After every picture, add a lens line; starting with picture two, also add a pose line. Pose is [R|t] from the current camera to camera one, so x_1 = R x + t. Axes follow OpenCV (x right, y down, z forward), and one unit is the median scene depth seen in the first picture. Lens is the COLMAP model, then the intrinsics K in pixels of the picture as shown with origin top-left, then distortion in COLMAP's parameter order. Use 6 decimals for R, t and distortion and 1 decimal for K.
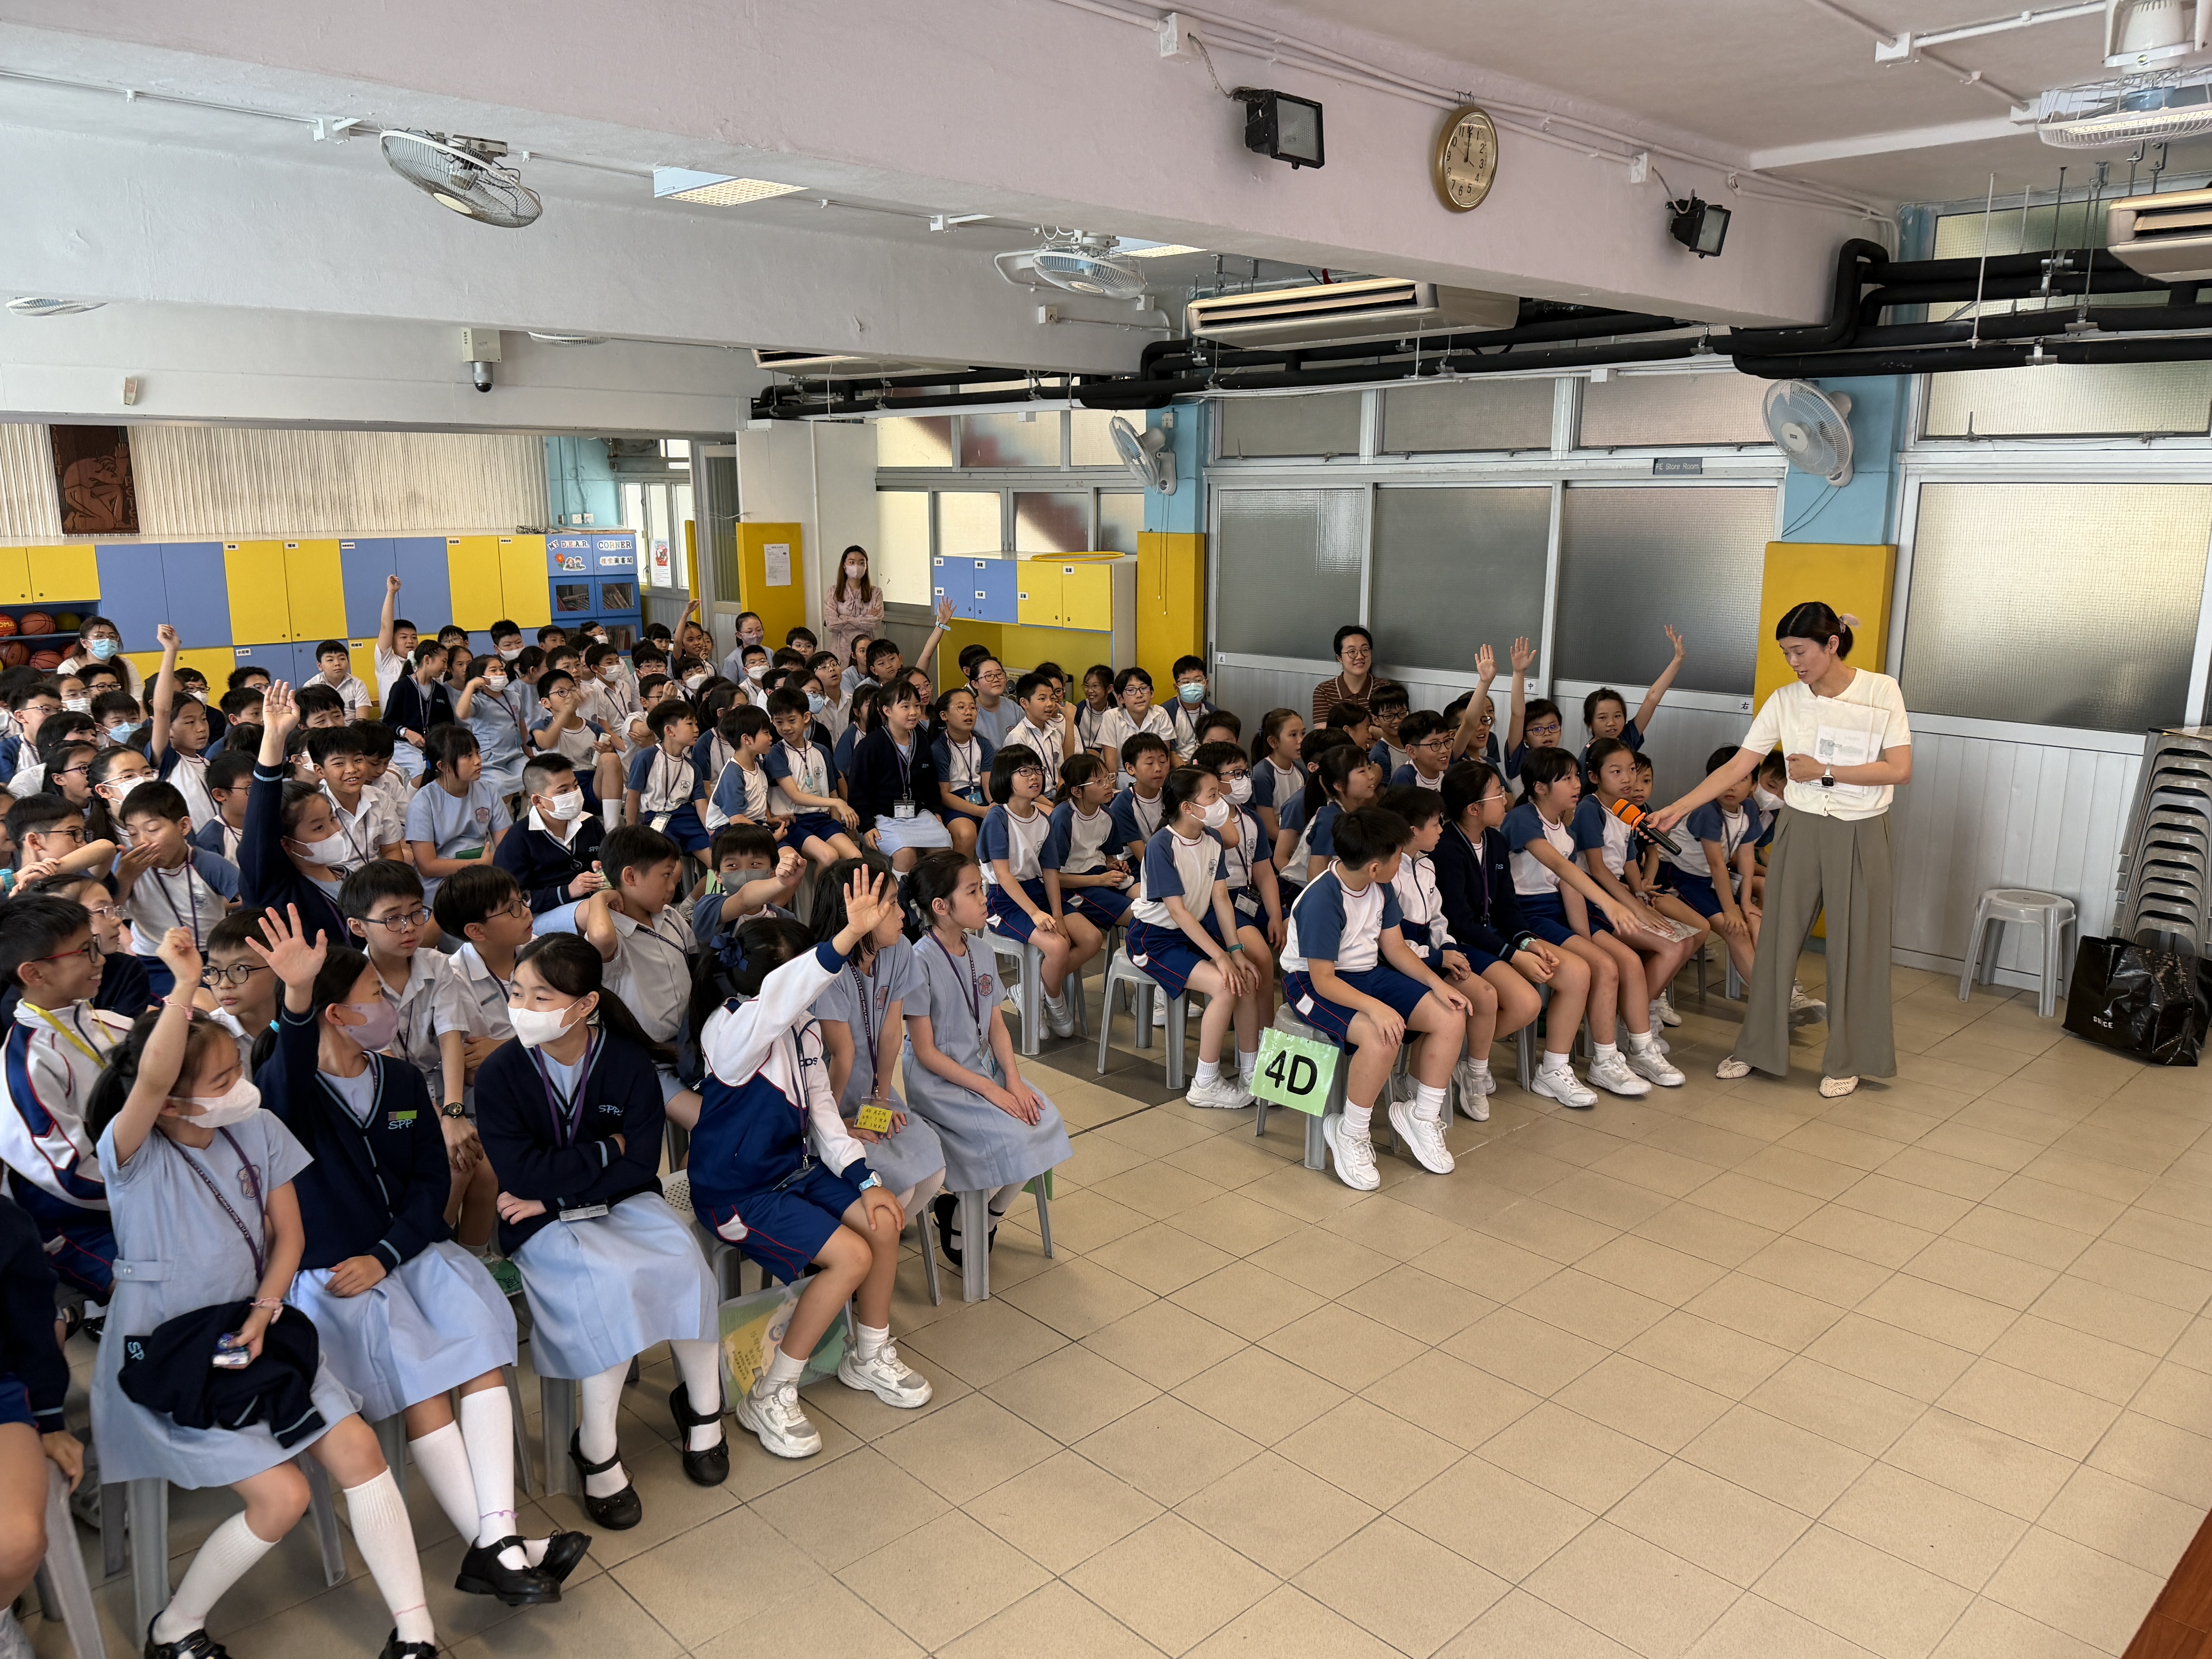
lens RADIAL K [[1588.6, 0, 1107.8], [0, 1588.6, 822.5], [0, 0, 1]] dist [0.056273, -0.009134]
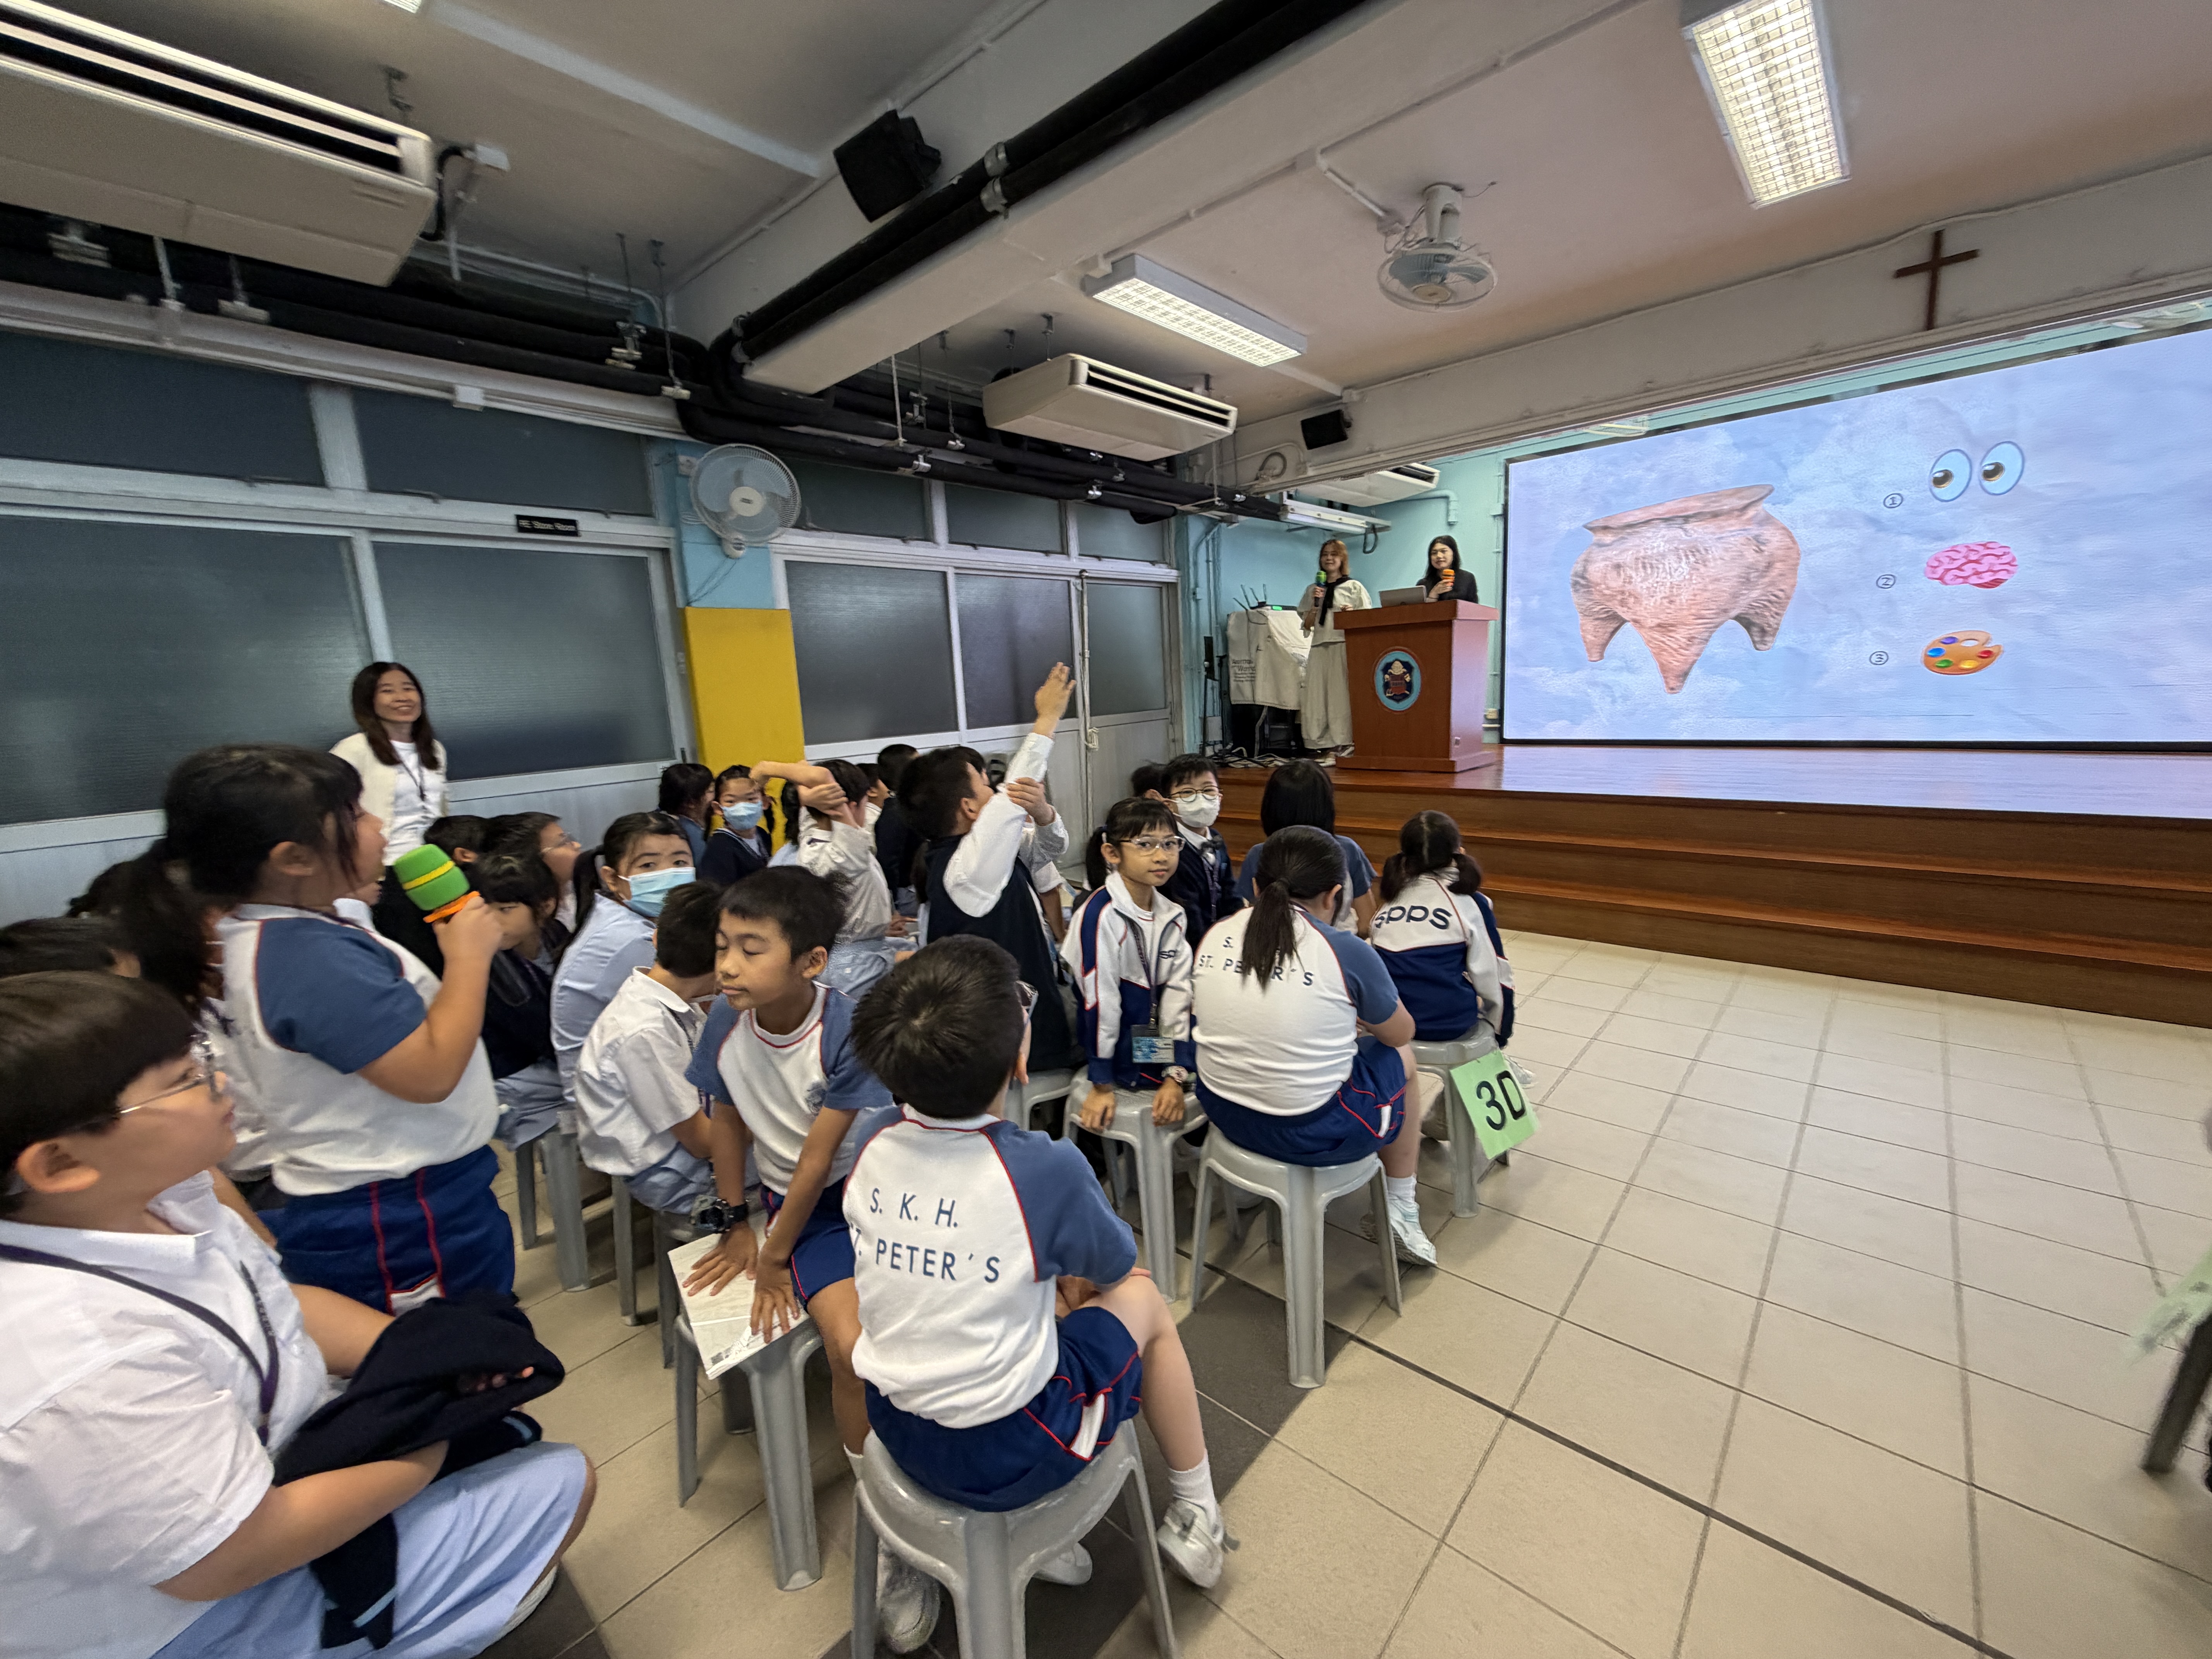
lens RADIAL K [[887.7, 0, 1097.9], [0, 887.7, 829.2], [0, 0, 1]] dist [0.002629, -0.000204]
pose [[-0.074160, -0.170159, 0.982622, -0.145019], [0.242550, 0.952669, 0.183278, -0.066692], [-0.967300, 0.251927, -0.029378, 0.634260]]
